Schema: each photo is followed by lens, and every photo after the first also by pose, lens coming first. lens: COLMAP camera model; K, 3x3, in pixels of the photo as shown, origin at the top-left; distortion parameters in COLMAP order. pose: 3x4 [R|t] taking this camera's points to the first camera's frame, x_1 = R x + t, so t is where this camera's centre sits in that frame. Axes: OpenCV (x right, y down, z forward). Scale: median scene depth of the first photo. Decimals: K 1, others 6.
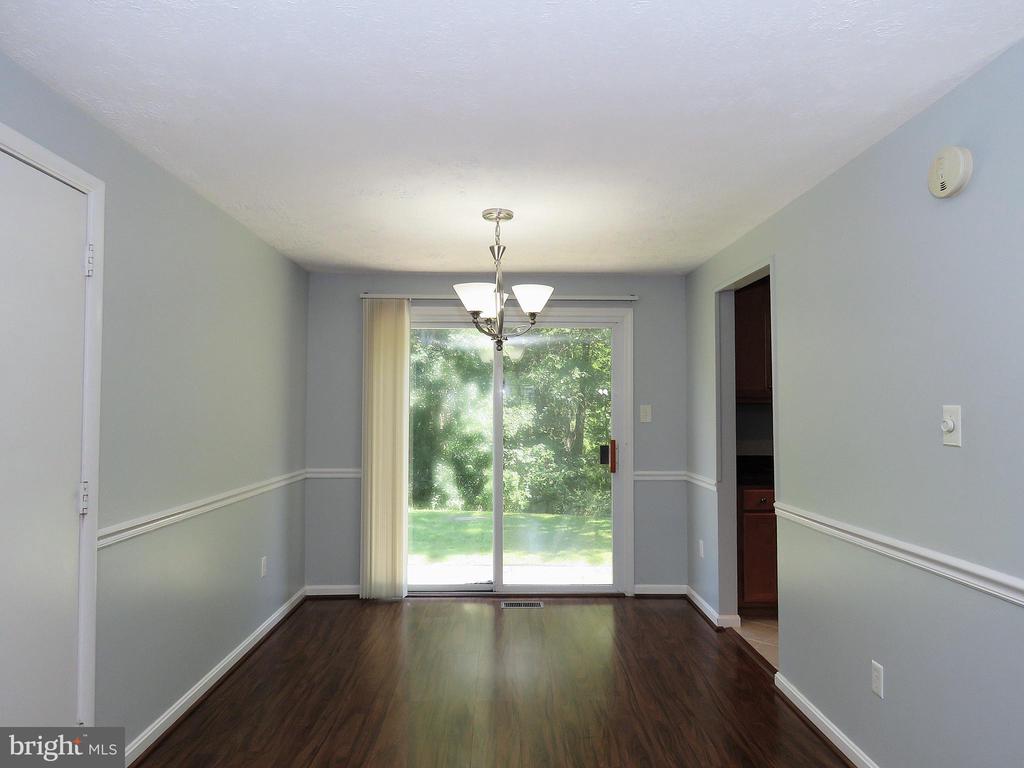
lens RADIAL K [[661.5, 0, 505.7], [0, 661.5, 383.1], [0, 0, 1]] dist [0.041315, -0.048754]
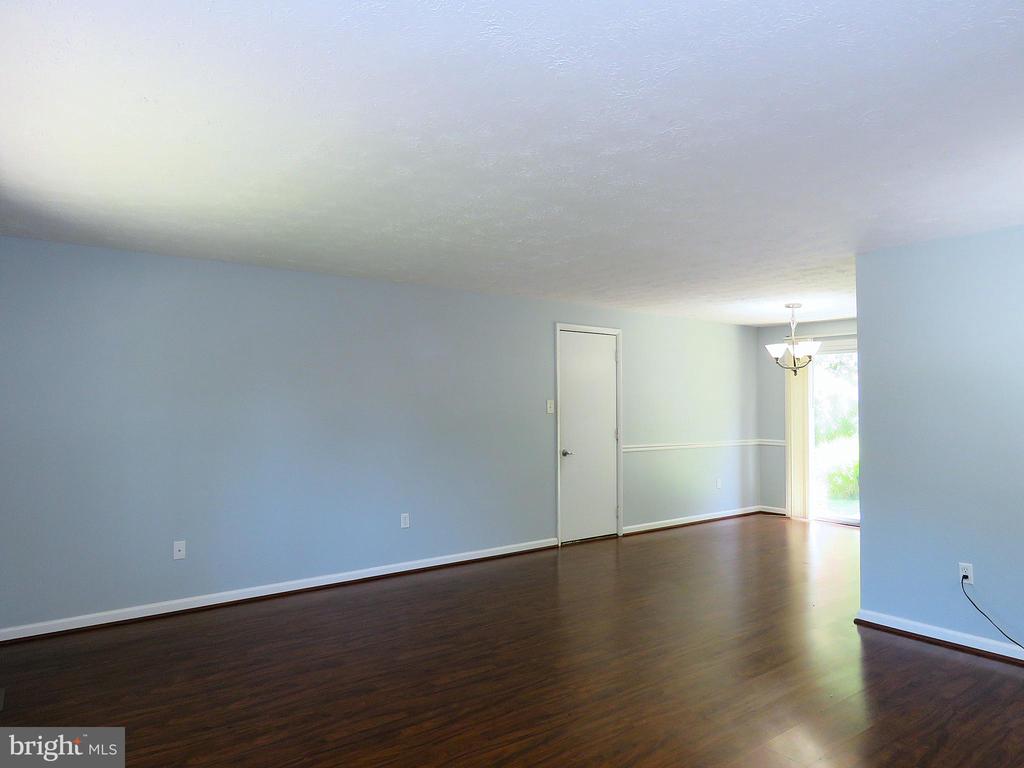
lens RADIAL K [[660.8, 0, 514.8], [0, 660.8, 388.1], [0, 0, 1]] dist [0.003580, 0.001012]
pose [[0.593953, -0.026632, -0.804059, 0.764534], [0.026050, 0.999564, -0.013864, -0.002768], [0.804078, -0.012711, 0.594388, -0.610888]]
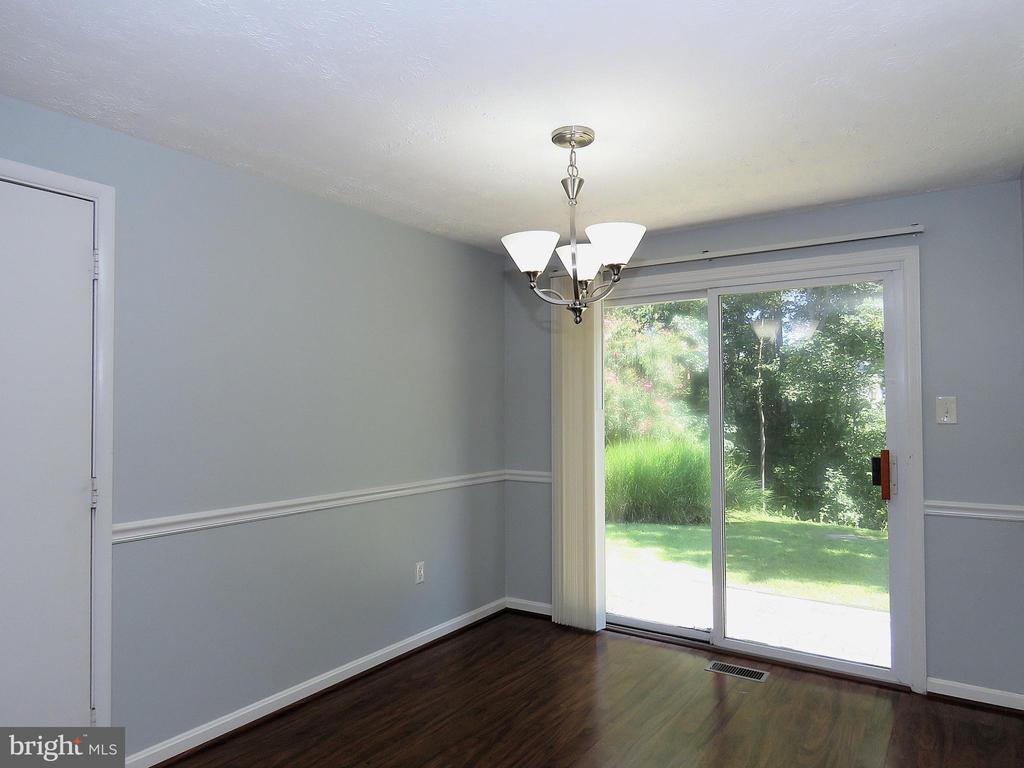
lens RADIAL K [[661.5, 0, 505.7], [0, 661.5, 383.1], [0, 0, 1]] dist [0.041315, -0.048754]
pose [[0.819394, -0.026362, -0.572624, 0.236703], [0.029552, 0.999556, -0.003729, 0.011681], [0.572468, -0.013867, 0.819810, 0.248086]]
